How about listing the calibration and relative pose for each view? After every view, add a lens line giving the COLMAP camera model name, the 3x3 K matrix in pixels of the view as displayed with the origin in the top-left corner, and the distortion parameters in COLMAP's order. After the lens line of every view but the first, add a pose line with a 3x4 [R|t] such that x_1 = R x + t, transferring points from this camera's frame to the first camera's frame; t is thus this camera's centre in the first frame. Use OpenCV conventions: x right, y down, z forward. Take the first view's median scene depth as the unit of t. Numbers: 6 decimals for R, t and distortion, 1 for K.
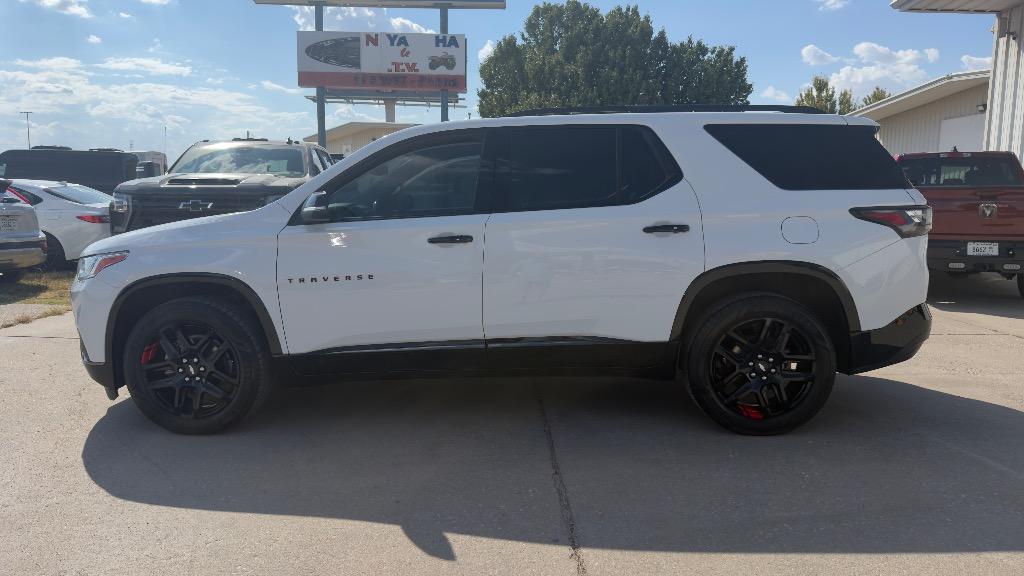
lens RADIAL K [[697.4, 0, 513.2], [0, 697.4, 287.4], [0, 0, 1]] dist [0.015985, -0.003637]
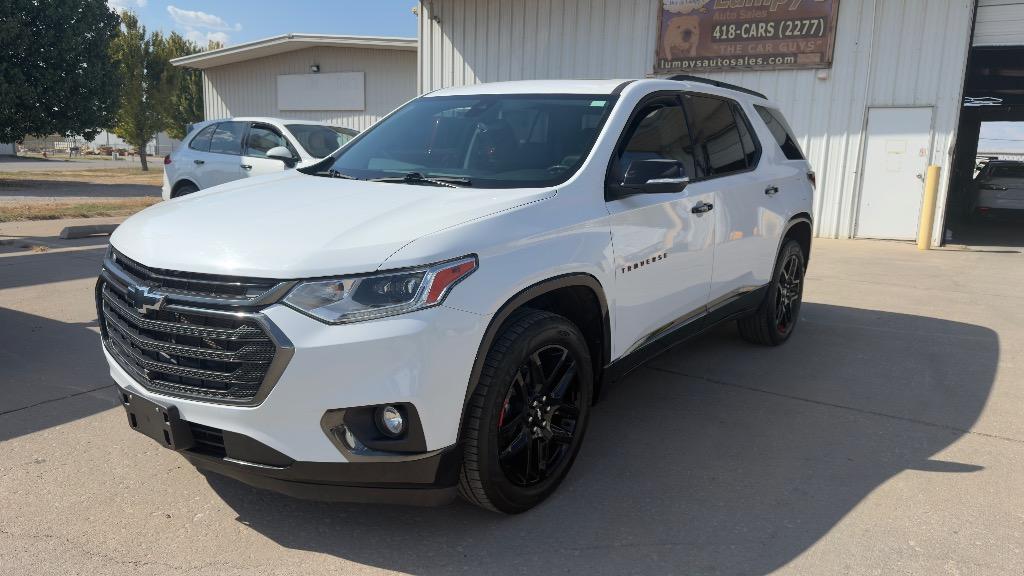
lens RADIAL K [[697.4, 0, 506.6], [0, 697.4, 285.0], [0, 0, 1]] dist [0.015985, -0.003637]
pose [[0.607208, -0.137508, 0.782553, -1.010526], [0.080279, 0.990488, 0.111755, -0.090933], [-0.790477, -0.005036, 0.612471, 0.597839]]
